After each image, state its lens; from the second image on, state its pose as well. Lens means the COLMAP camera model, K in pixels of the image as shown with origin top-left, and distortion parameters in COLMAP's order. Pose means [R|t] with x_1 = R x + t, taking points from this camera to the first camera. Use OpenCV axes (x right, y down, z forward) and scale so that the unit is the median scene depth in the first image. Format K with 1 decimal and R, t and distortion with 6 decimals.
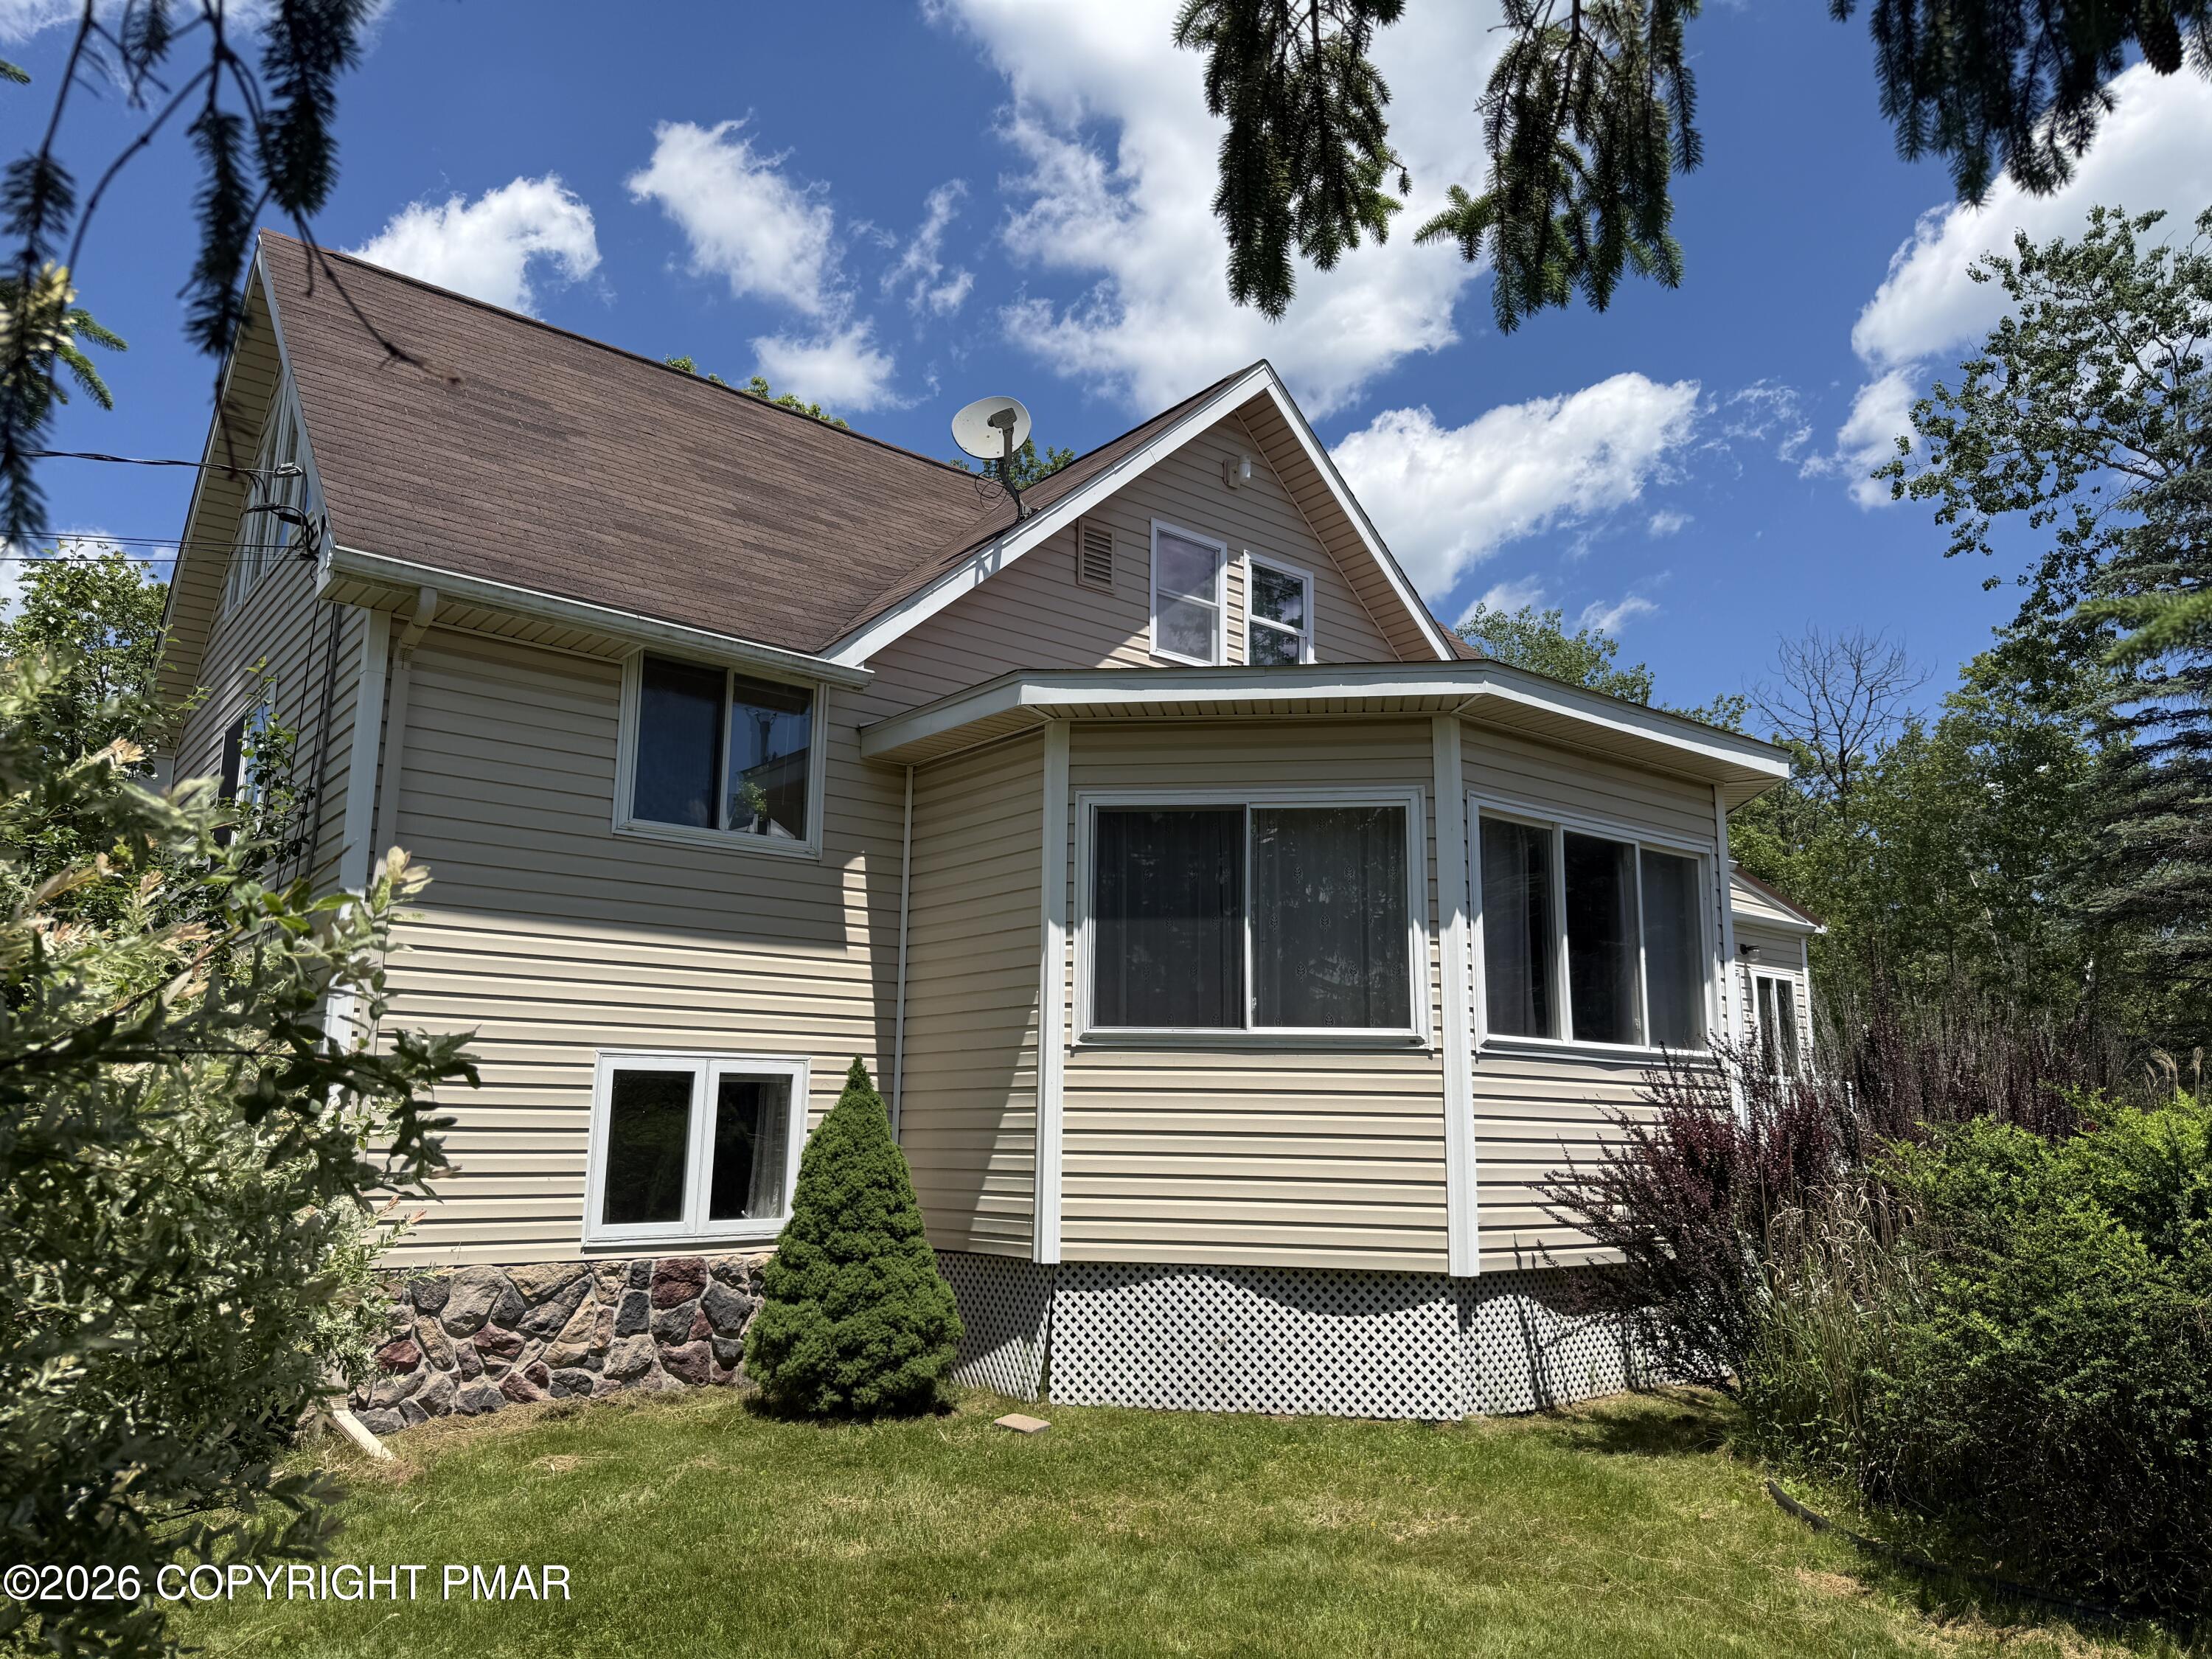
lens RADIAL K [[1575.8, 0, 1106.8], [0, 1575.8, 834.3], [0, 0, 1]] dist [0.004441, 0.000113]
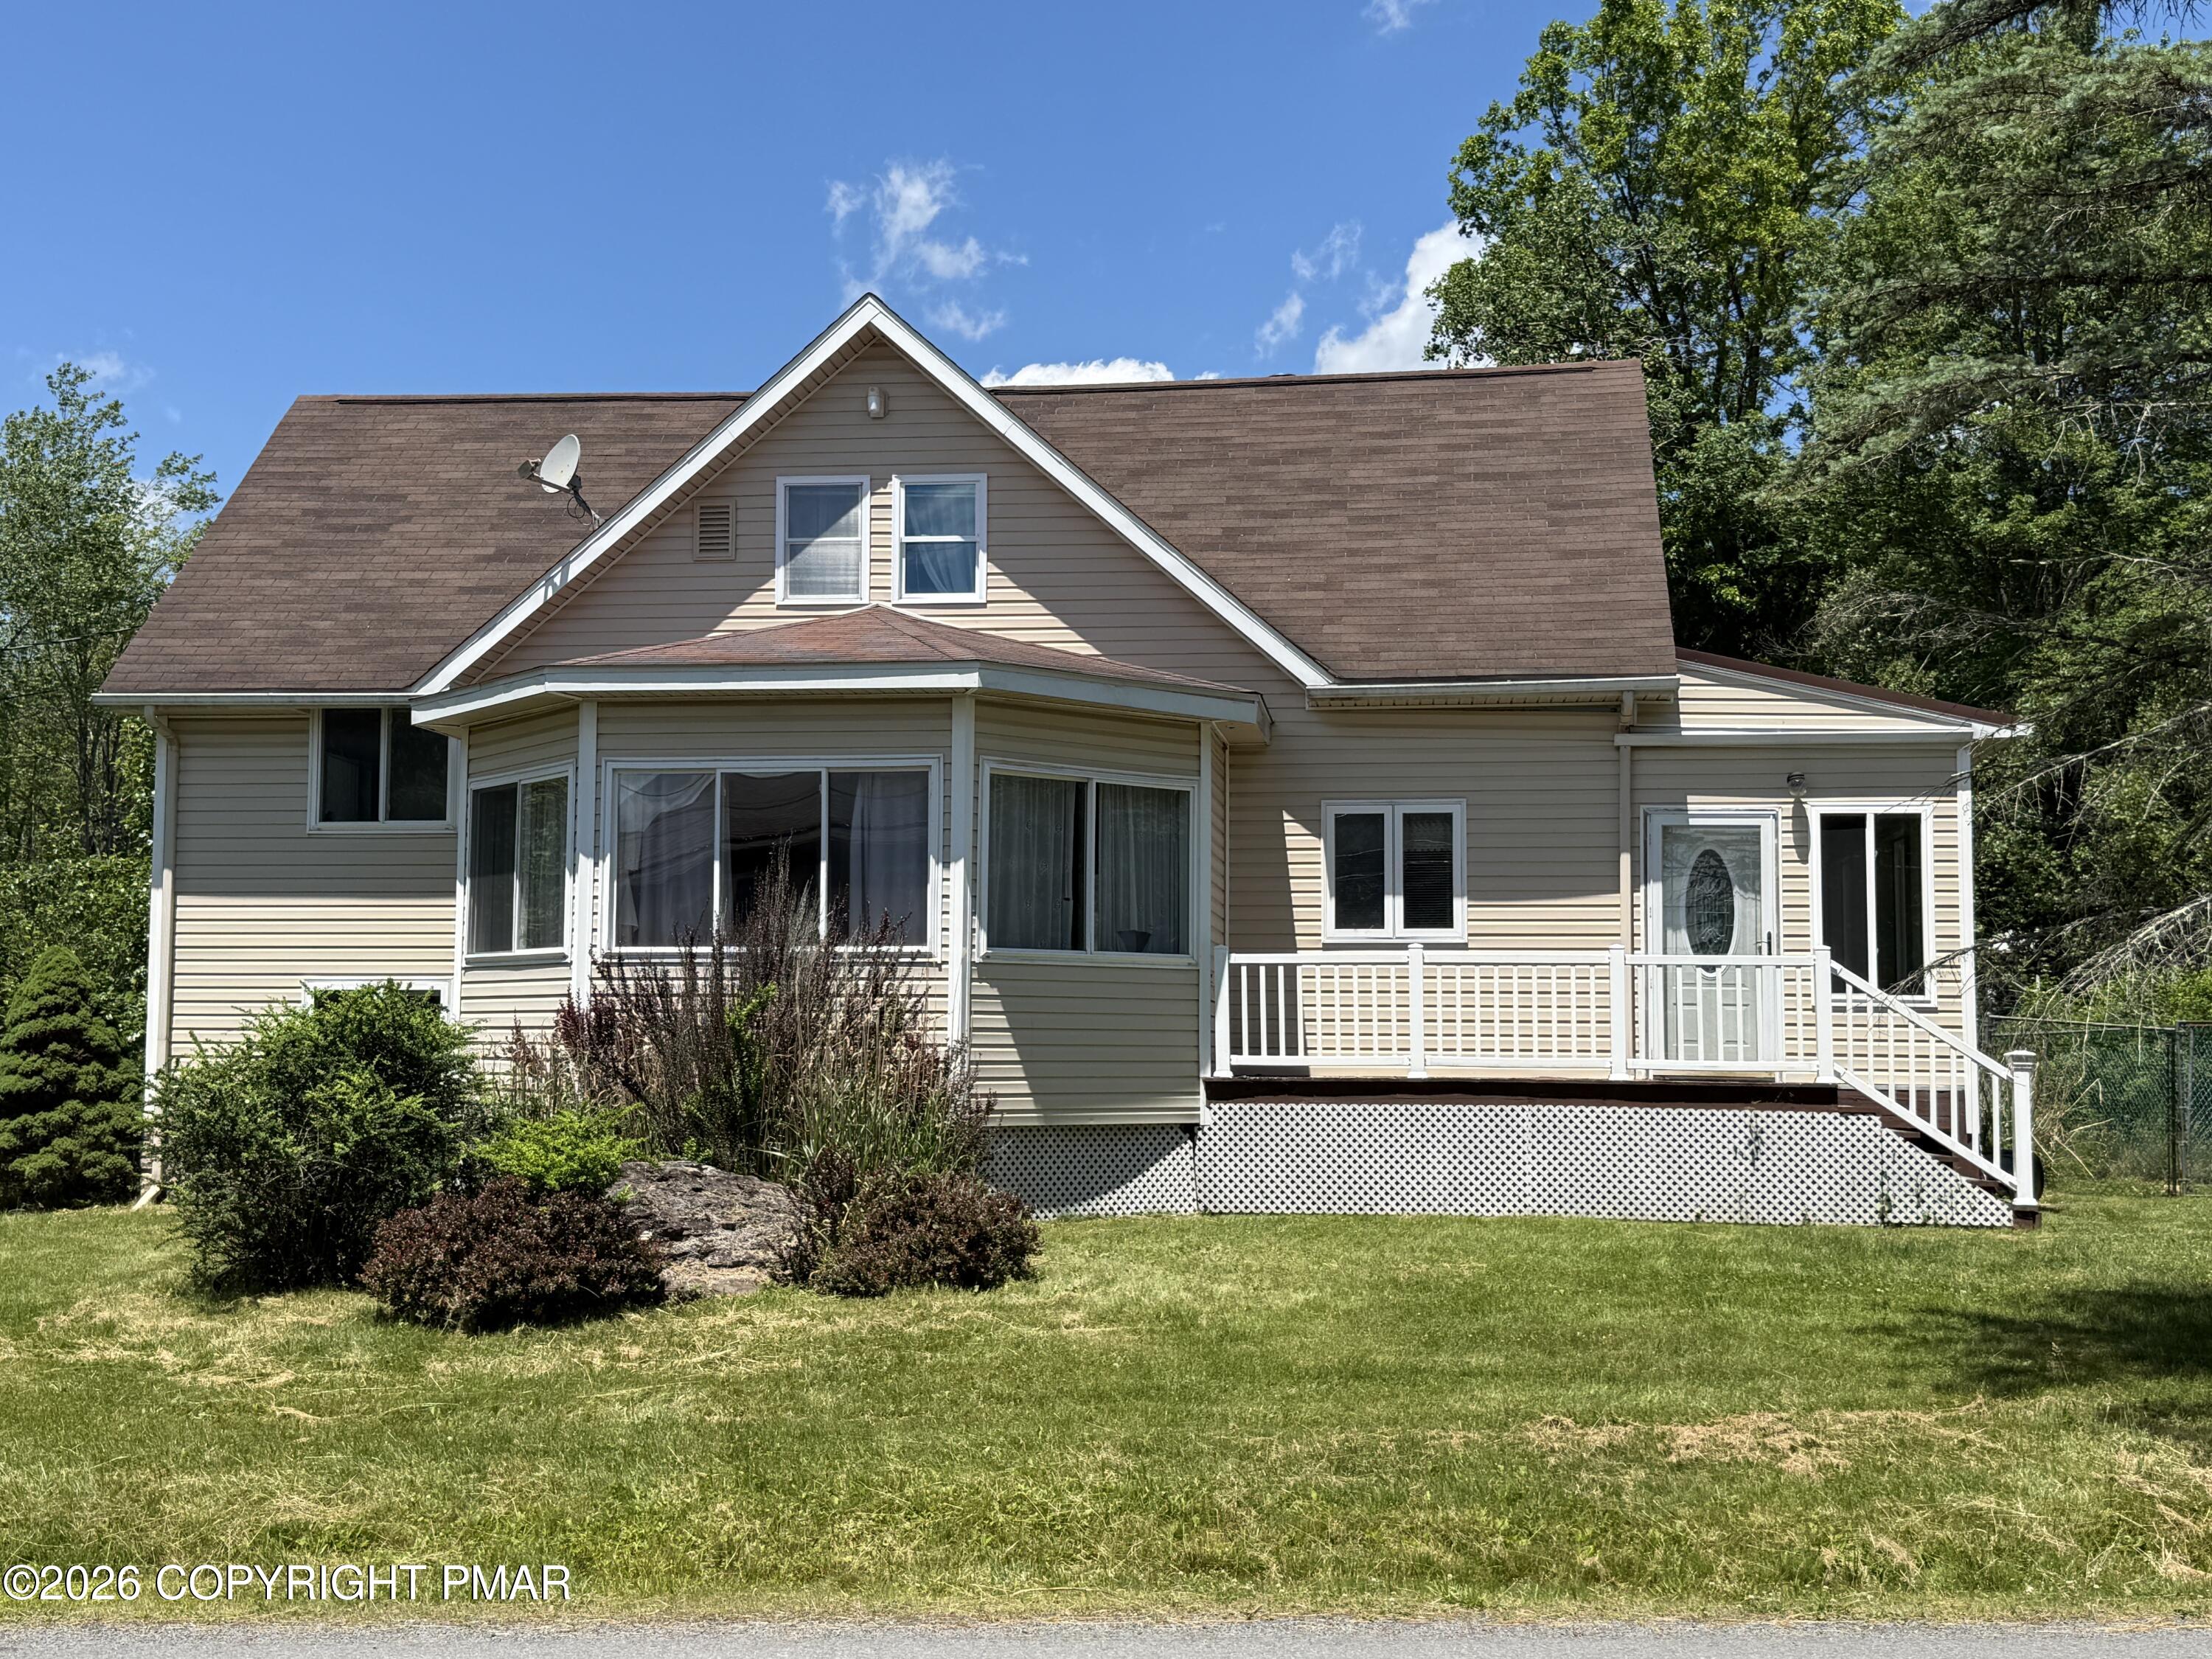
lens RADIAL K [[2619.6, 0, 1107.4], [0, 2619.6, 829.9], [0, 0, 1]] dist [-0.132531, 0.000000]
pose [[0.698961, -0.069189, -0.711805, 1.669487], [0.139161, 0.989442, 0.040474, 0.000980], [0.701490, -0.127345, 0.701210, -0.161216]]
